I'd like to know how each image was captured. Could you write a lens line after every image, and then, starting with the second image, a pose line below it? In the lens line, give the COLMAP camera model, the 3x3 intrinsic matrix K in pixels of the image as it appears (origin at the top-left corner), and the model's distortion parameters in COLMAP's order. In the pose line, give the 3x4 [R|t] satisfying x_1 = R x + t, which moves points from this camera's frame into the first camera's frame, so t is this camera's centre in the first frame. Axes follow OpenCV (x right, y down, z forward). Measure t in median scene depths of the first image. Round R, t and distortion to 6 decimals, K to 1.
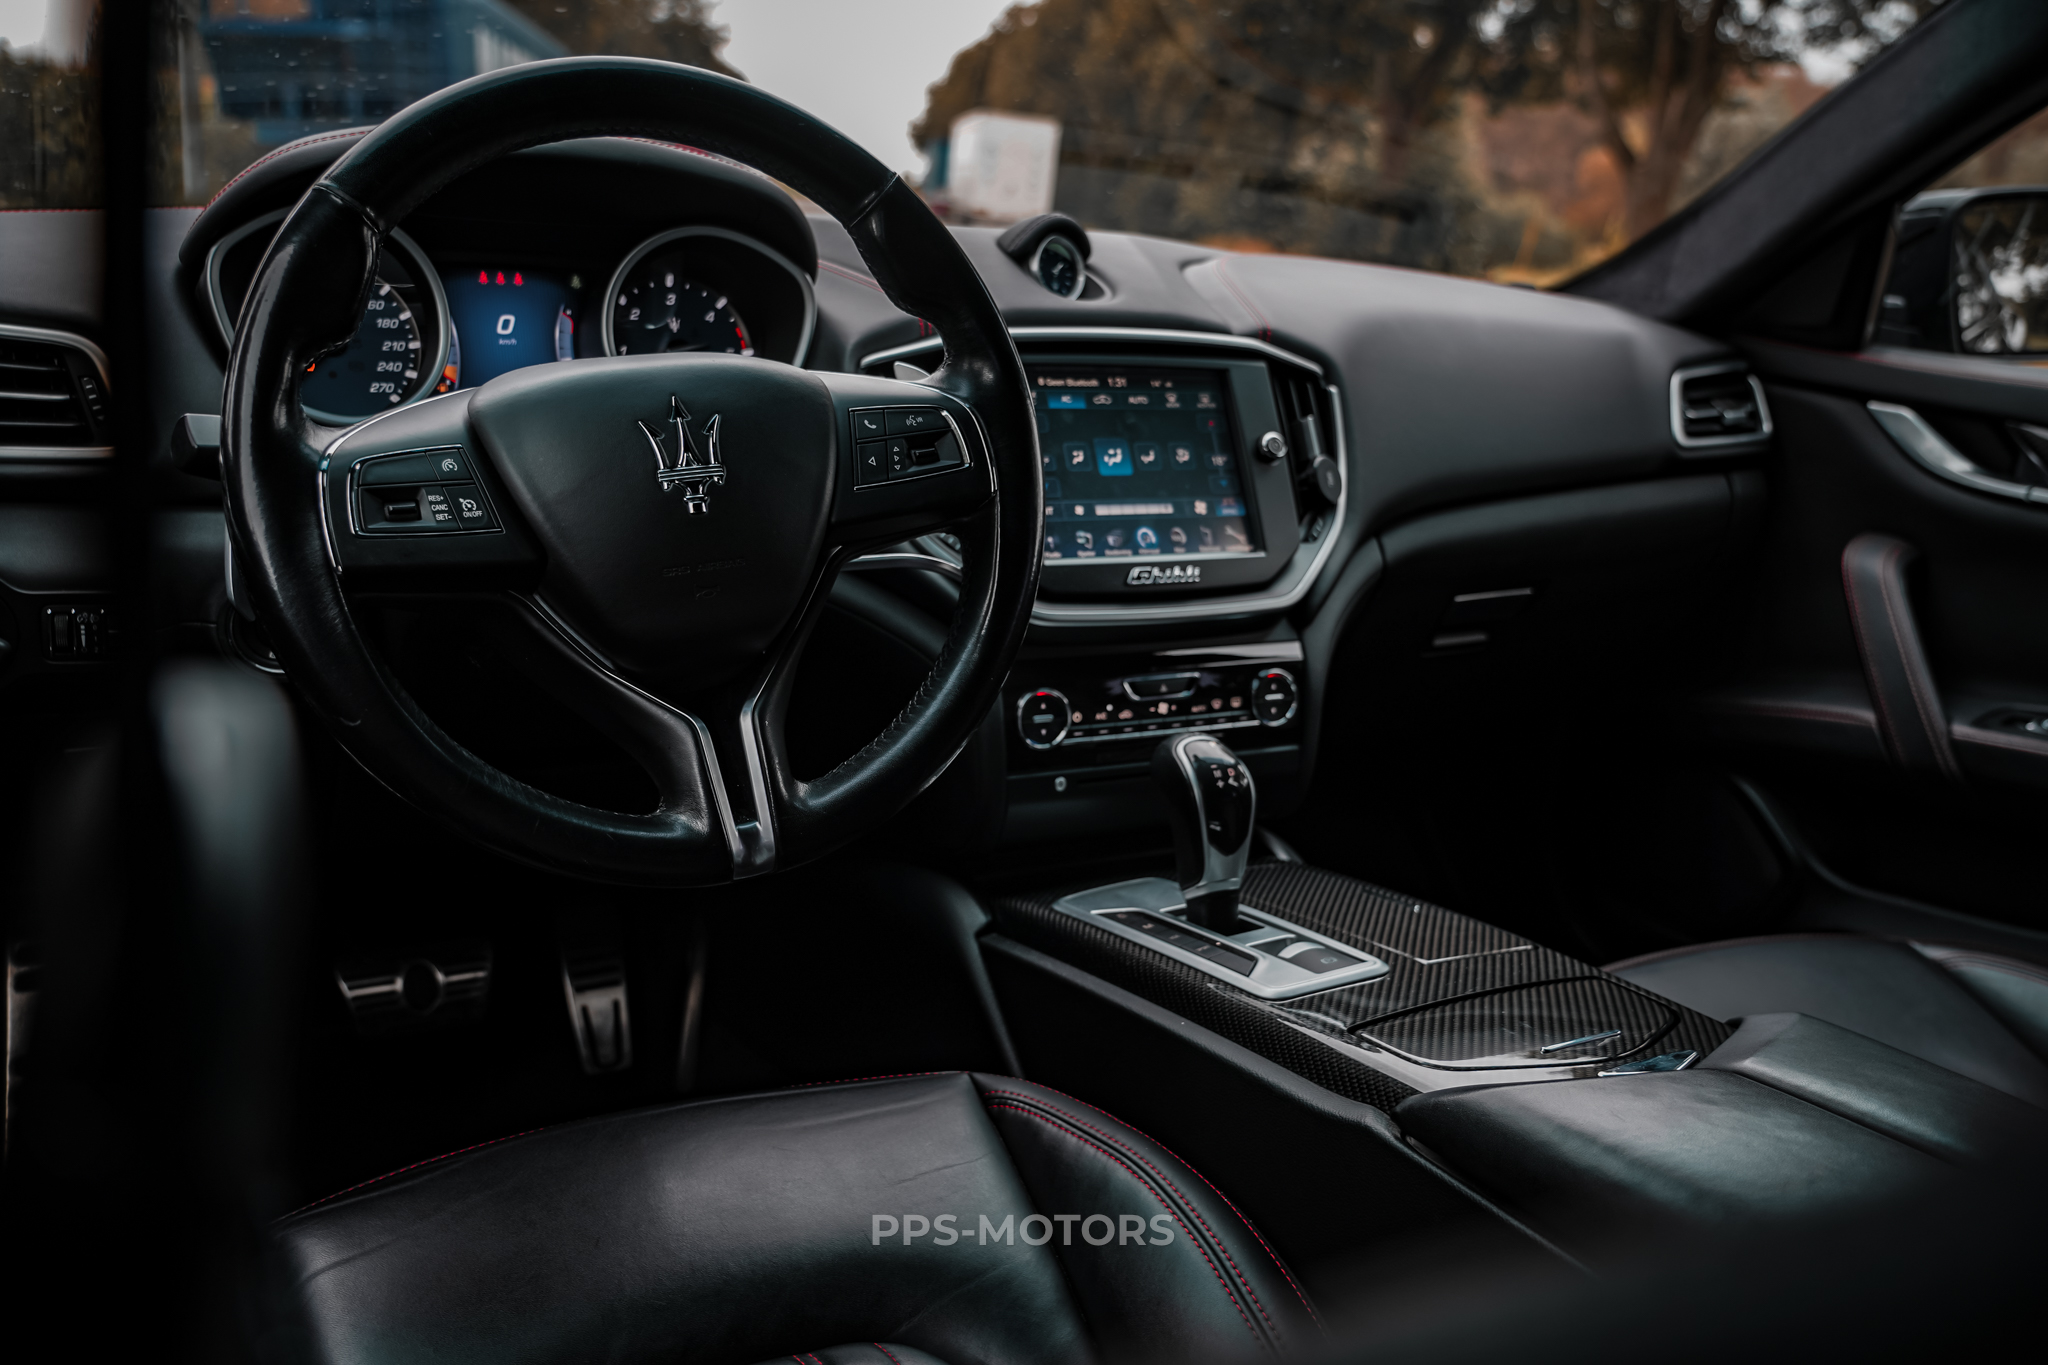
lens RADIAL K [[1759.7, 0, 1025.5], [0, 1759.7, 669.5], [0, 0, 1]] dist [0.015193, 0.008879]
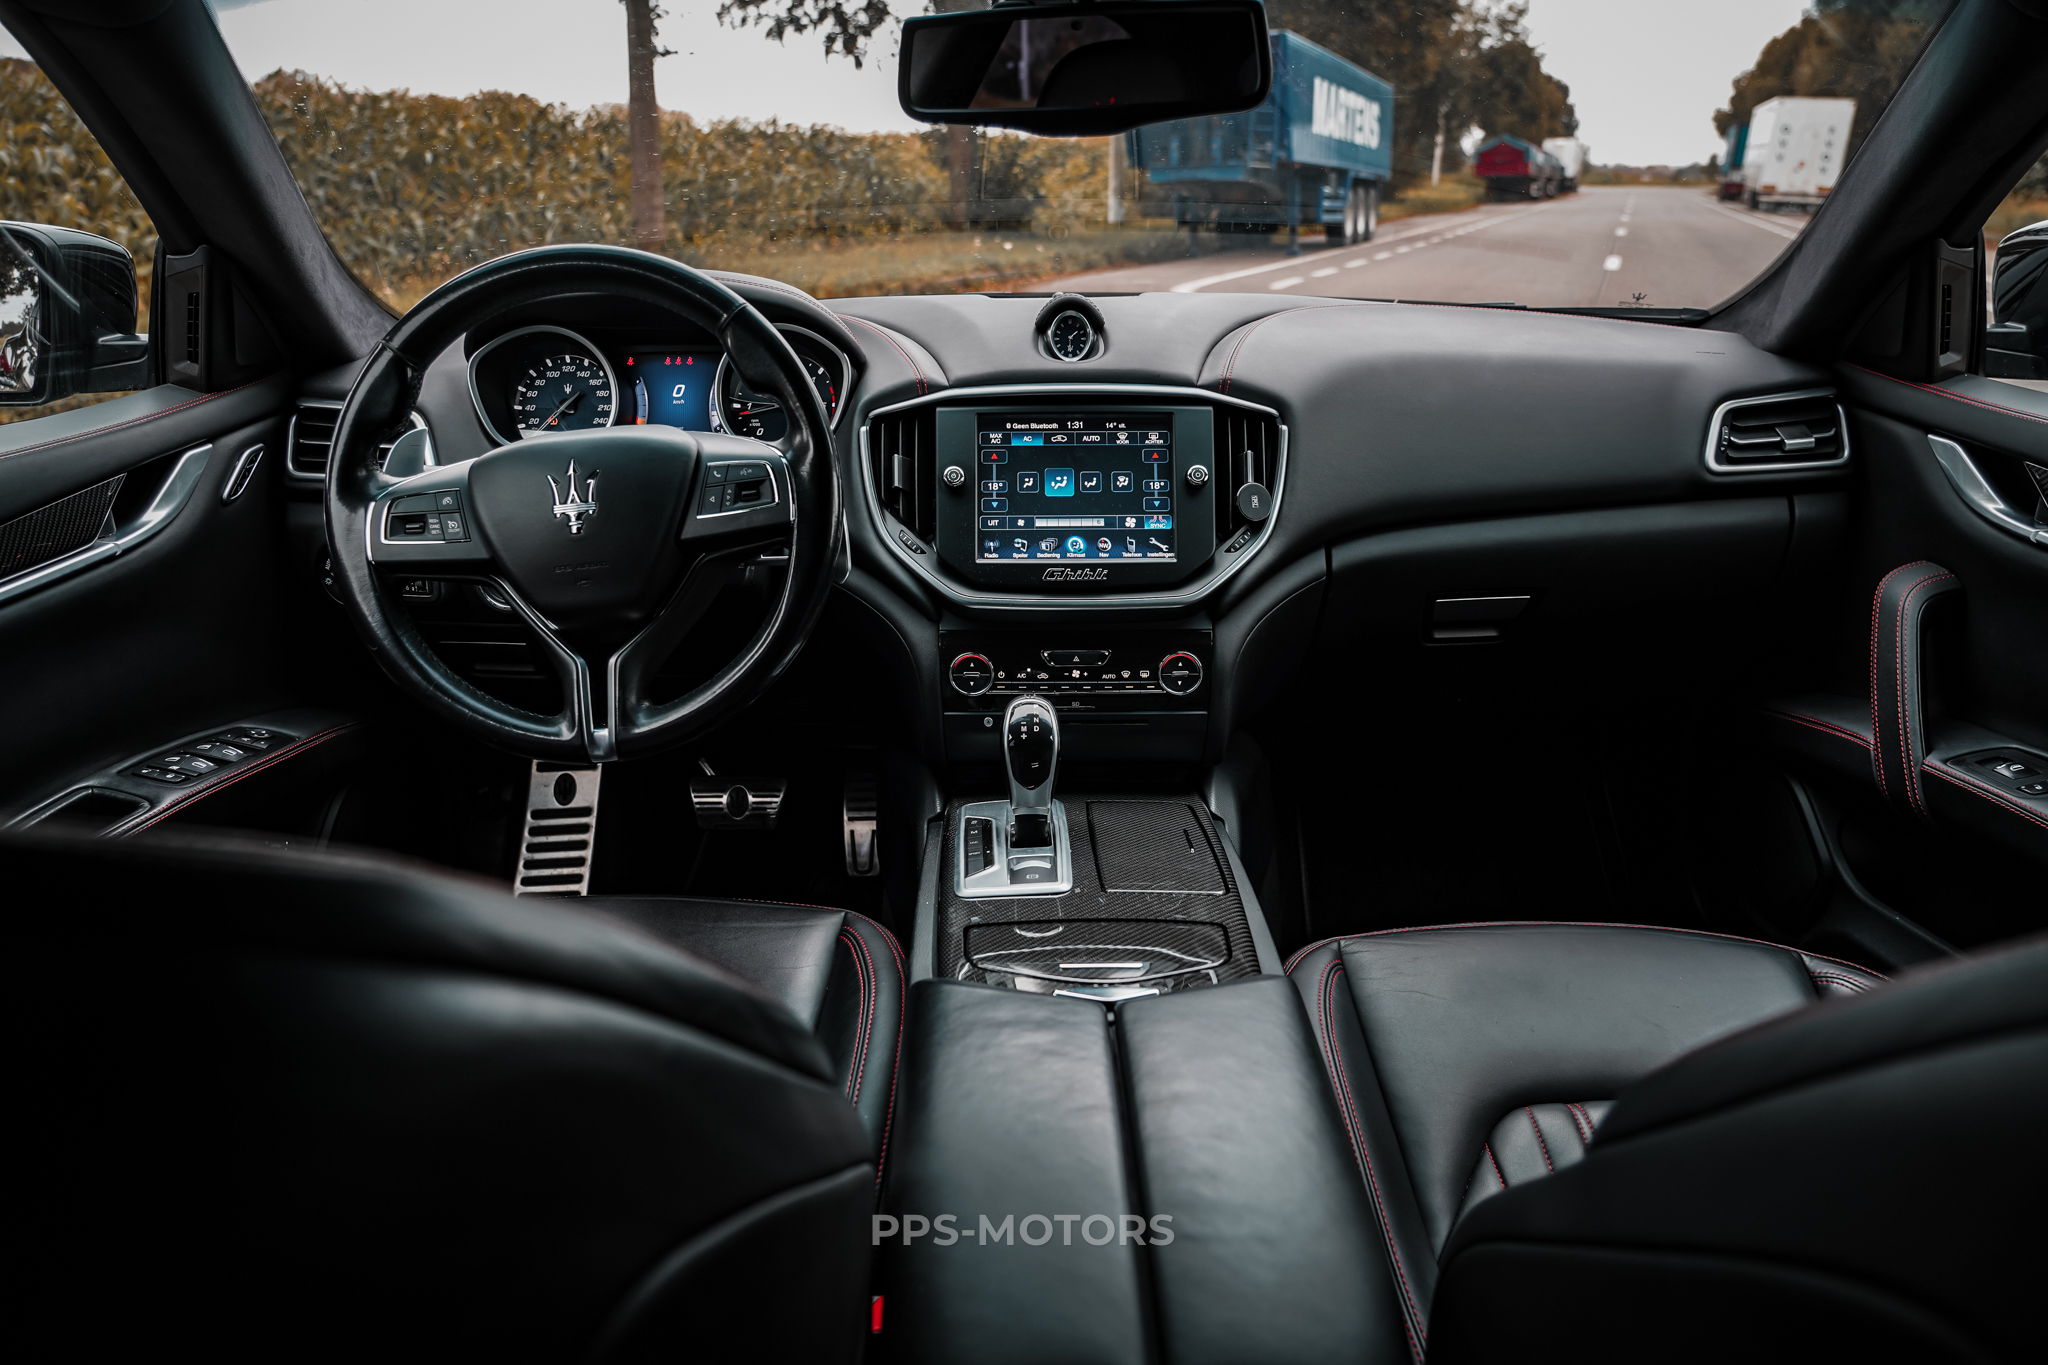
lens RADIAL K [[1381.7, 0, 1026.2], [0, 1381.7, 683.5], [0, 0, 1]] dist [-0.026686, 0.018242]
pose [[0.869345, 0.098226, -0.484346, 0.533932], [-0.060340, 0.993813, 0.093244, -0.063773], [0.490509, -0.051836, 0.869893, 0.068825]]
